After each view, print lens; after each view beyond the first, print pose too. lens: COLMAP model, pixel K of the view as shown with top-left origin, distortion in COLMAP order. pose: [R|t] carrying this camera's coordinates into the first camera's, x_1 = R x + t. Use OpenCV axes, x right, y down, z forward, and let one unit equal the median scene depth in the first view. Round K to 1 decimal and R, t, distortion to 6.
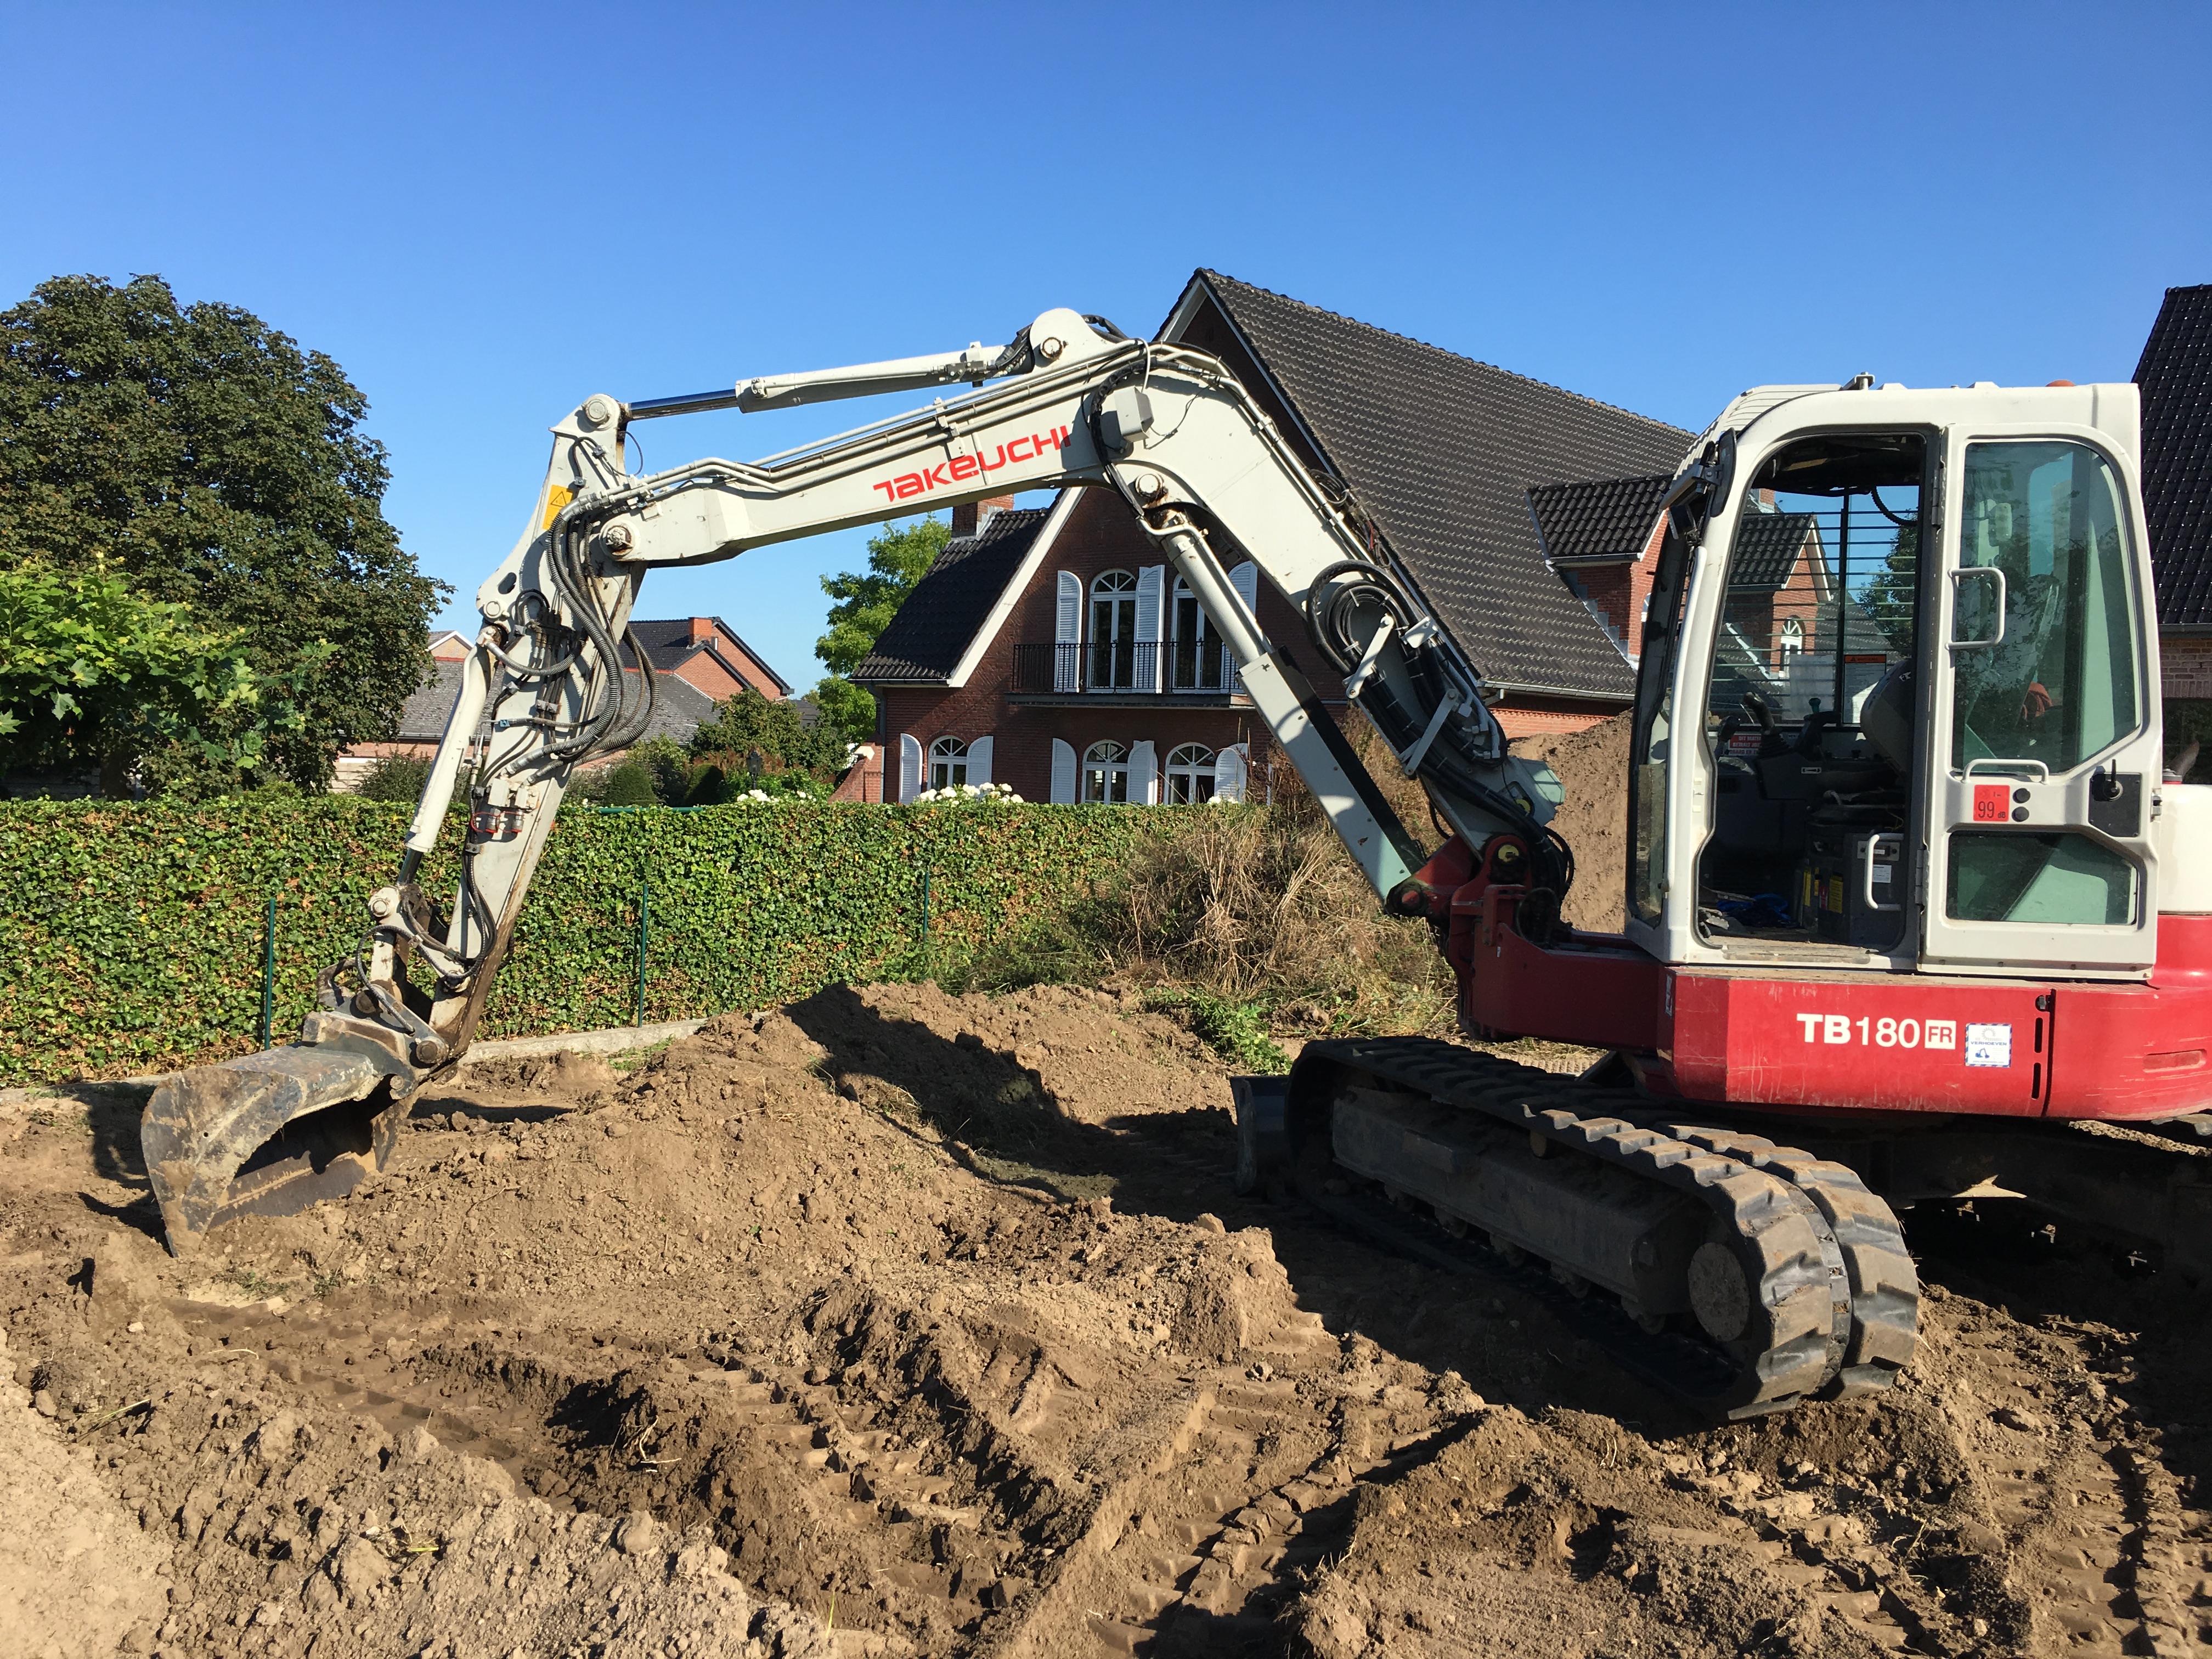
lens RADIAL K [[1920.3, 0, 1111.6], [0, 1920.3, 829.2], [0, 0, 1]] dist [0.079130, -0.101349]
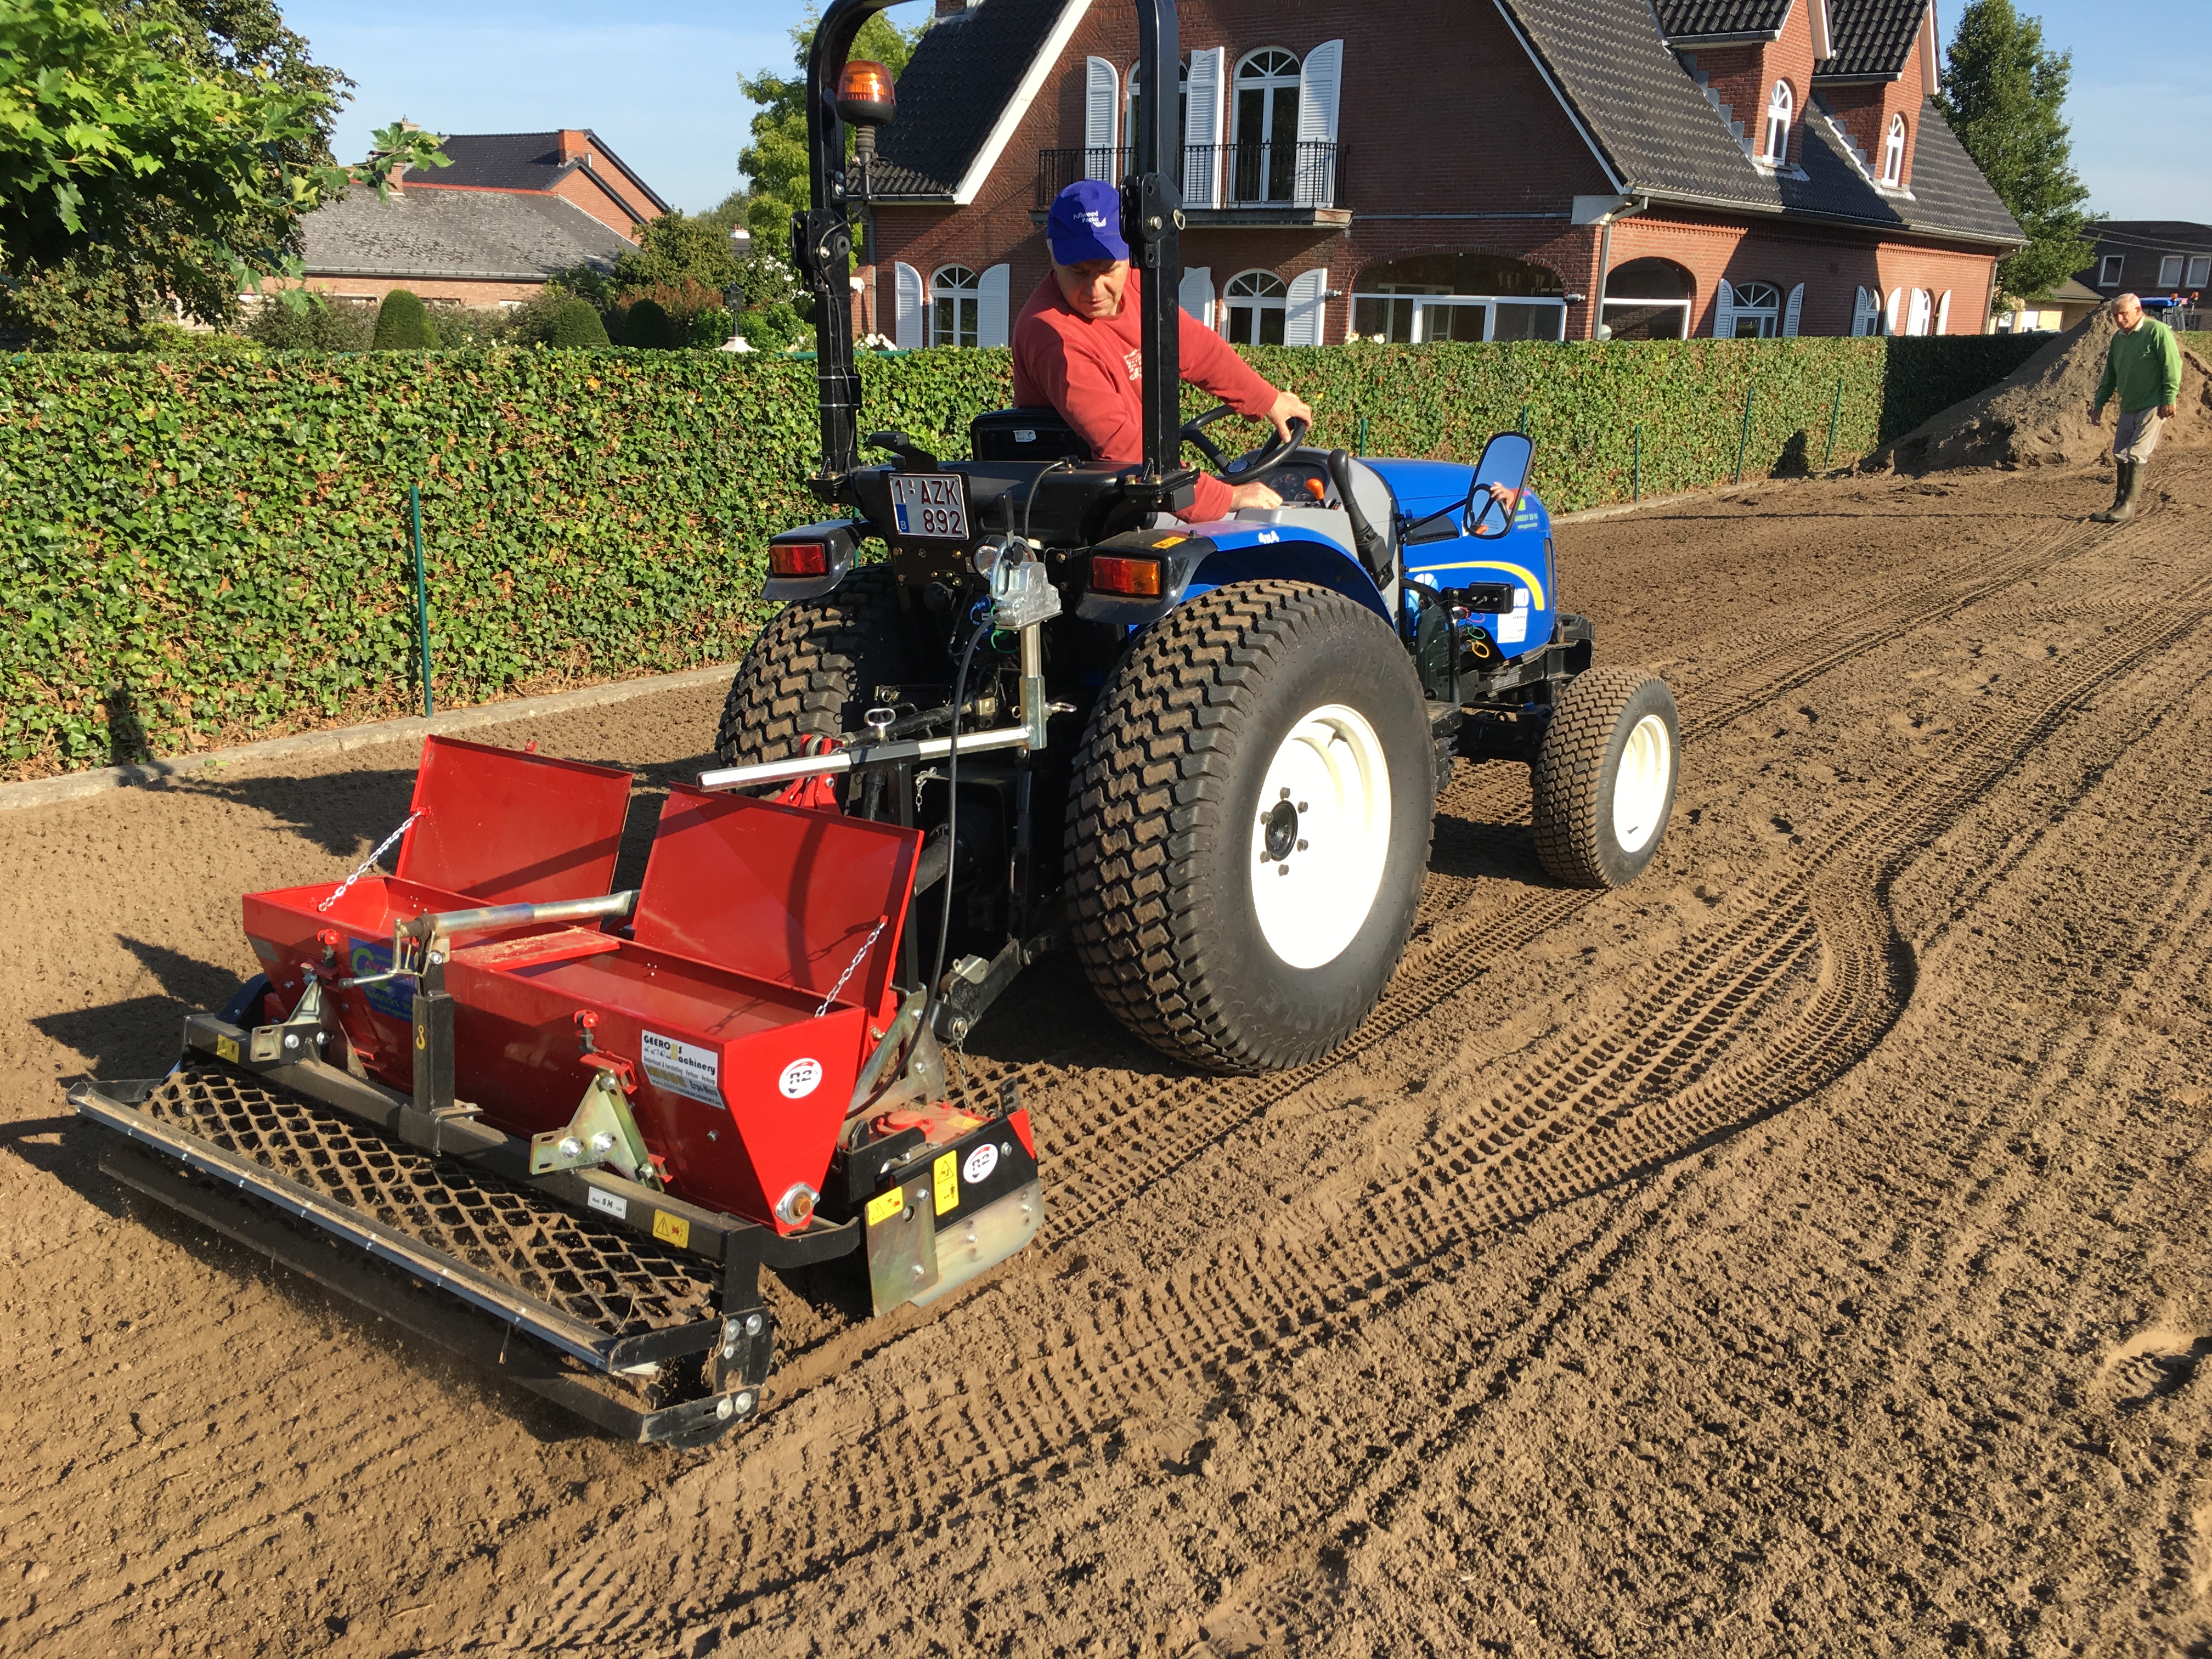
lens RADIAL K [[1920.3, 0, 1111.6], [0, 1920.3, 829.2], [0, 0, 1]] dist [0.079130, -0.101349]
pose [[0.997656, -0.026417, 0.063118, -0.084613], [0.011134, 0.972846, 0.231187, -0.001241], [-0.067512, -0.229943, 0.970860, 0.099607]]
